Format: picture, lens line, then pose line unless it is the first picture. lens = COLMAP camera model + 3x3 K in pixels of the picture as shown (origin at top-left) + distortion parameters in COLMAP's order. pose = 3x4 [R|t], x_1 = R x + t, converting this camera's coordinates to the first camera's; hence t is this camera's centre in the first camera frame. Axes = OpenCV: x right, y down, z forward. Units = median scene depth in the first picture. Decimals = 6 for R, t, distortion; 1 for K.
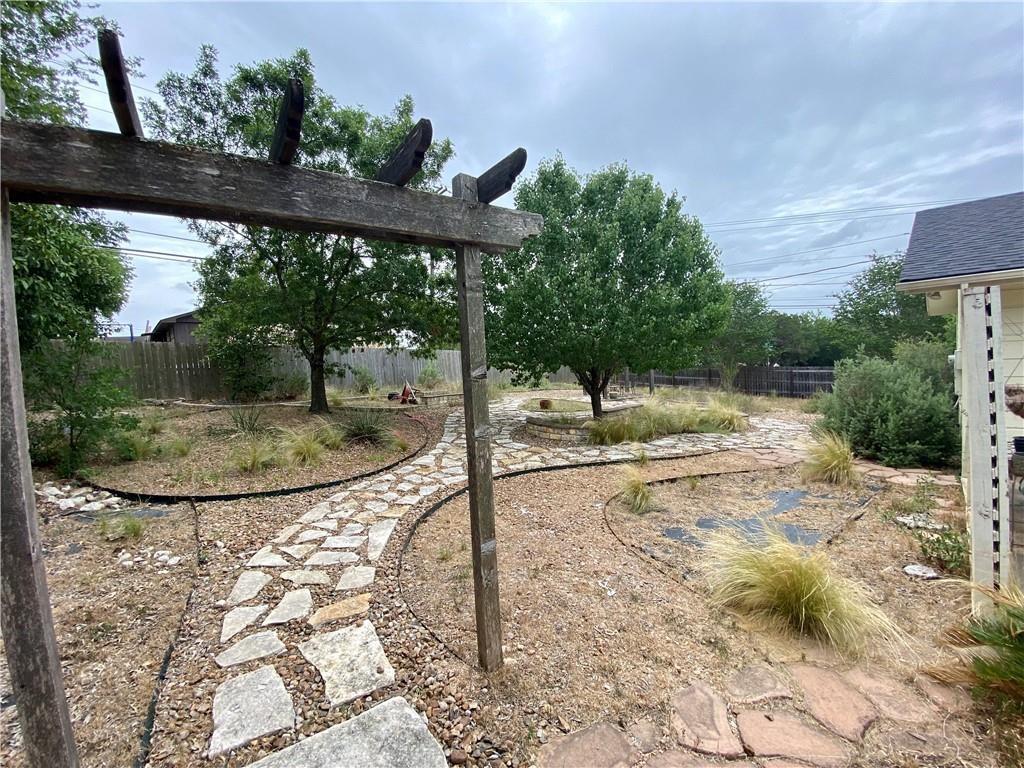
lens RADIAL K [[416.4, 0, 512.5], [0, 416.4, 376.7], [0, 0, 1]] dist [0.000690, -0.014803]
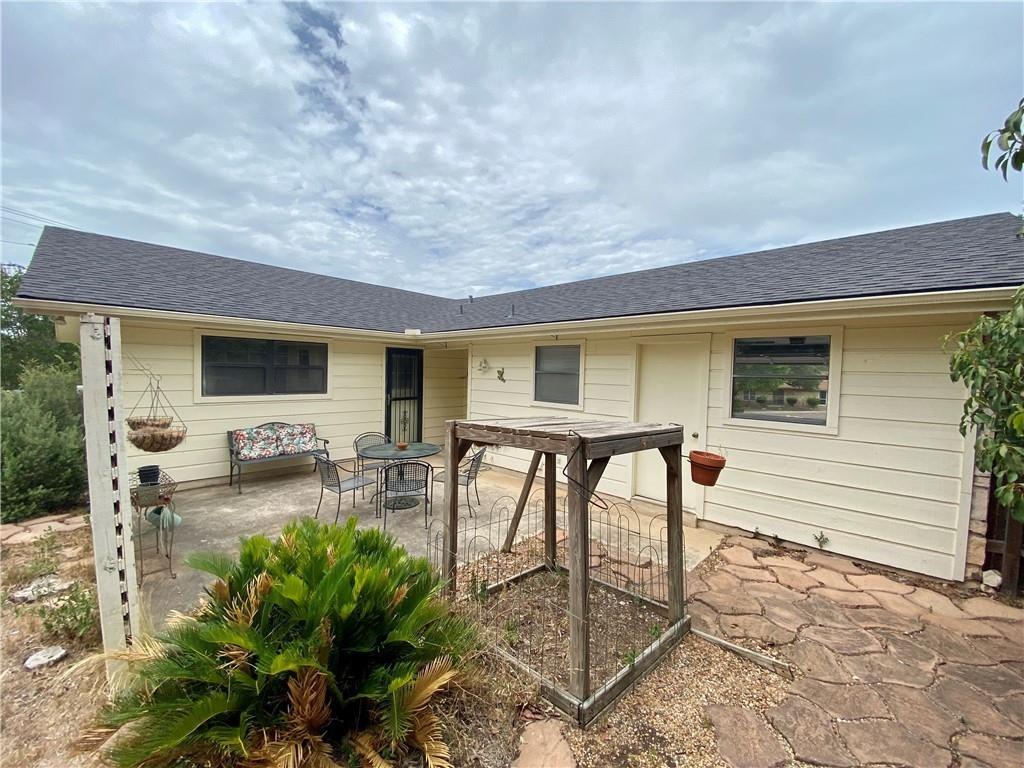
lens RADIAL K [[413.9, 0, 512.0], [0, 413.9, 384.0], [0, 0, 1]] dist [0.000640, -0.013201]
pose [[-0.057164, 0.021404, 0.998135, 0.090273], [0.028267, 0.999404, -0.019812, -0.012227], [-0.997965, 0.027082, -0.057735, 0.063456]]
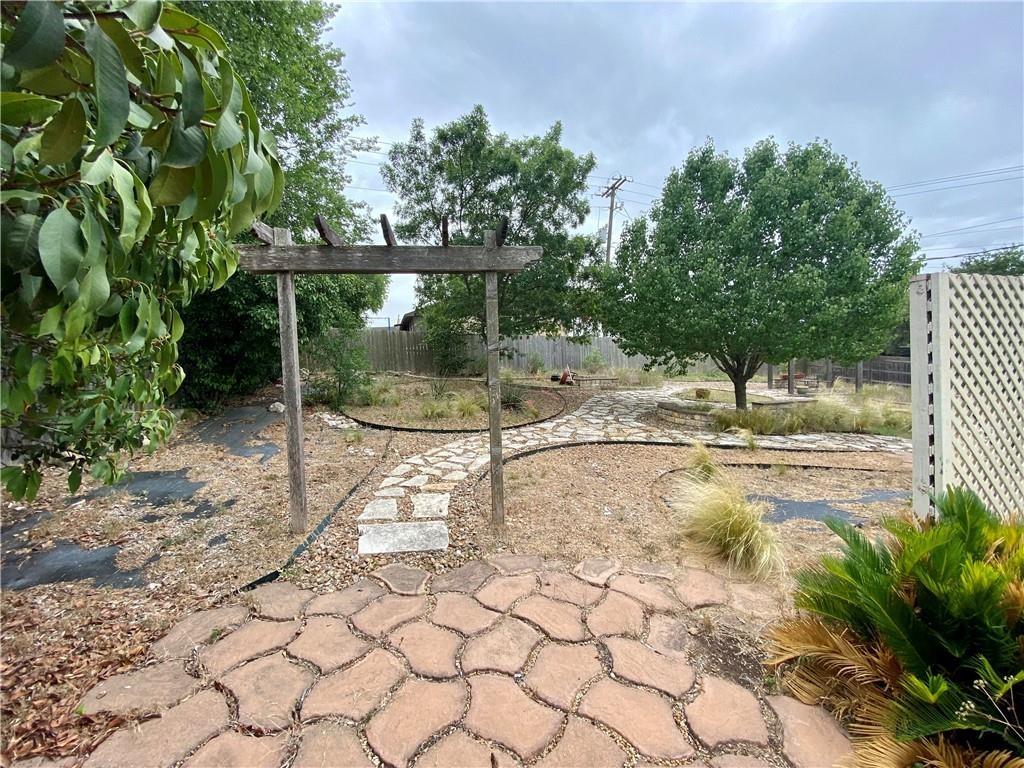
lens RADIAL K [[416.4, 0, 512.5], [0, 416.4, 376.7], [0, 0, 1]] dist [0.000690, -0.014803]
pose [[0.892290, 0.047716, -0.448934, 0.312057], [-0.035940, 0.998751, 0.034721, 0.021122], [0.450030, -0.014846, 0.892890, -0.197219]]
